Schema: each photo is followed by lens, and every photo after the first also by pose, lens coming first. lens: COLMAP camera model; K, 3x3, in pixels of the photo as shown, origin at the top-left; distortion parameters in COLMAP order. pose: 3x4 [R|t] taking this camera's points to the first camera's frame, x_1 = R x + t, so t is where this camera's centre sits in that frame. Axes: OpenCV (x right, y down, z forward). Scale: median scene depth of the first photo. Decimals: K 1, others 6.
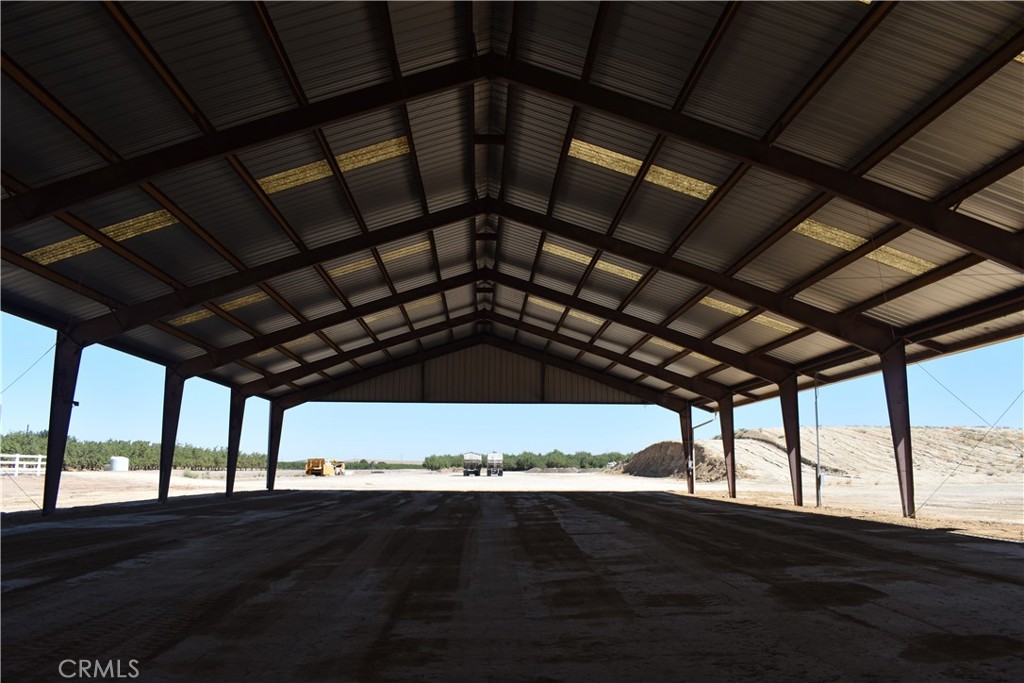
lens RADIAL K [[795.6, 0, 505.3], [0, 795.6, 351.1], [0, 0, 1]] dist [-0.094824, 0.015755]
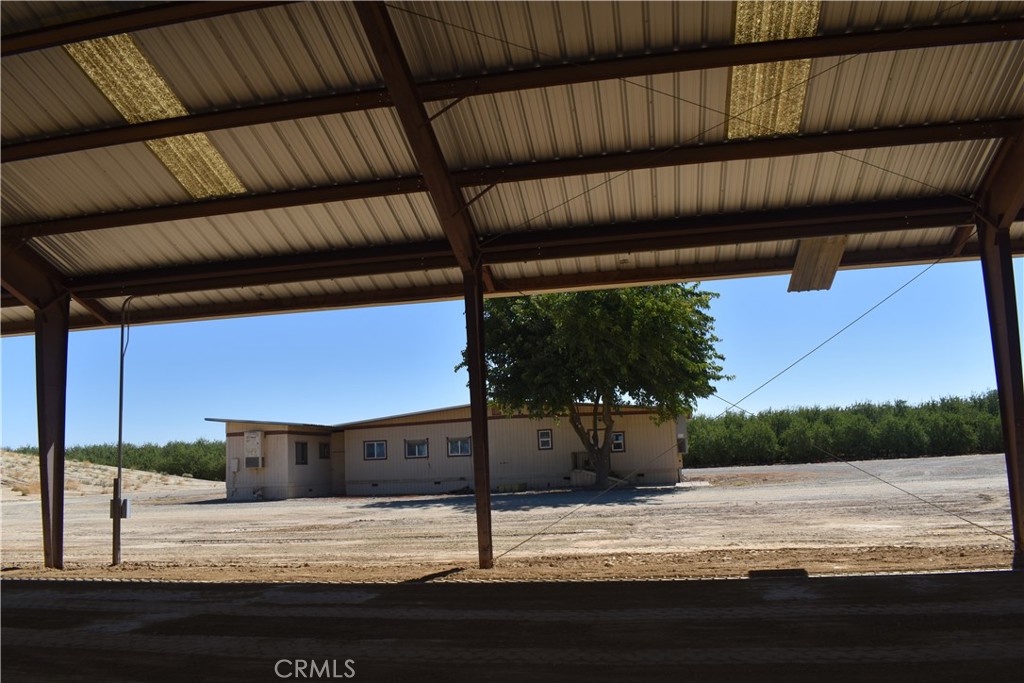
lens RADIAL K [[738.7, 0, 444.5], [0, 738.7, 320.8], [0, 0, 1]] dist [-0.081340, 0.008605]
pose [[0.220628, 0.180683, 0.958476, -0.021108], [-0.101463, 0.981612, -0.161689, 0.095459], [-0.970066, -0.061576, 0.234903, 0.654403]]
